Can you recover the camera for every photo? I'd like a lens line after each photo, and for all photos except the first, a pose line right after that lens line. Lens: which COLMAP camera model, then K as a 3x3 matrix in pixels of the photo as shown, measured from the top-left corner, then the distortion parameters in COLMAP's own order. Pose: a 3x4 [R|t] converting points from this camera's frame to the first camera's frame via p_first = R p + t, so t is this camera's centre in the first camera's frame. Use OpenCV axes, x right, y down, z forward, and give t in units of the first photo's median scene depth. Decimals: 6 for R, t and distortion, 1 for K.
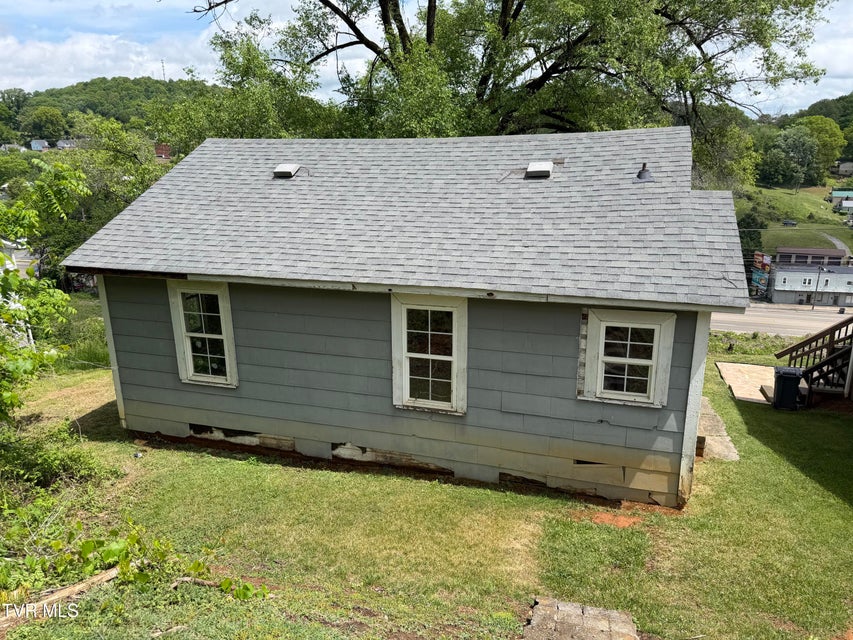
lens RADIAL K [[611.4, 0, 420.6], [0, 611.4, 318.9], [0, 0, 1]] dist [0.042274, -0.045463]
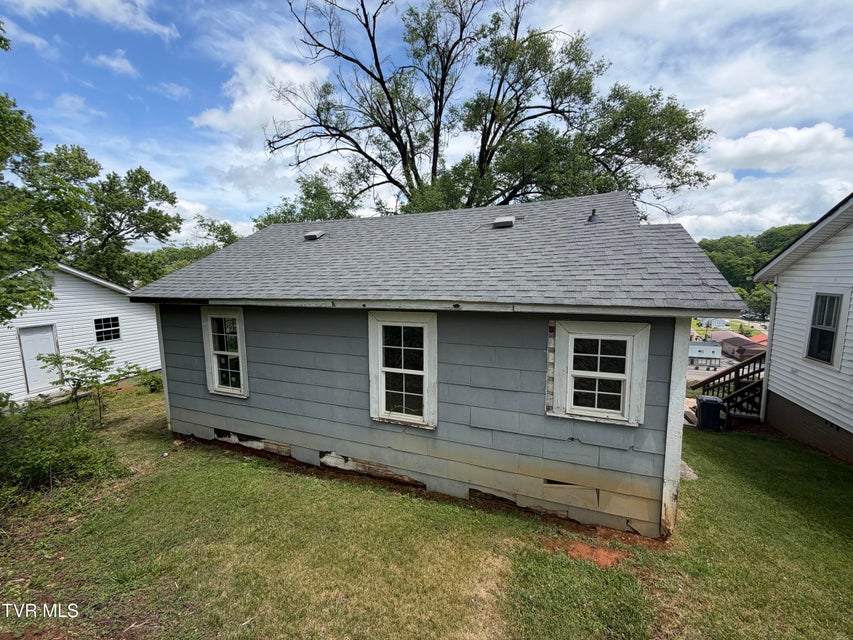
lens RADIAL K [[338.6, 0, 422.6], [0, 338.6, 316.4], [0, 0, 1]] dist [-0.009203, 0.002042]
pose [[0.998112, 0.010722, -0.060477, 0.083630], [-0.020393, 0.986638, -0.161646, 0.062190], [0.057935, 0.162574, 0.984994, 0.404111]]
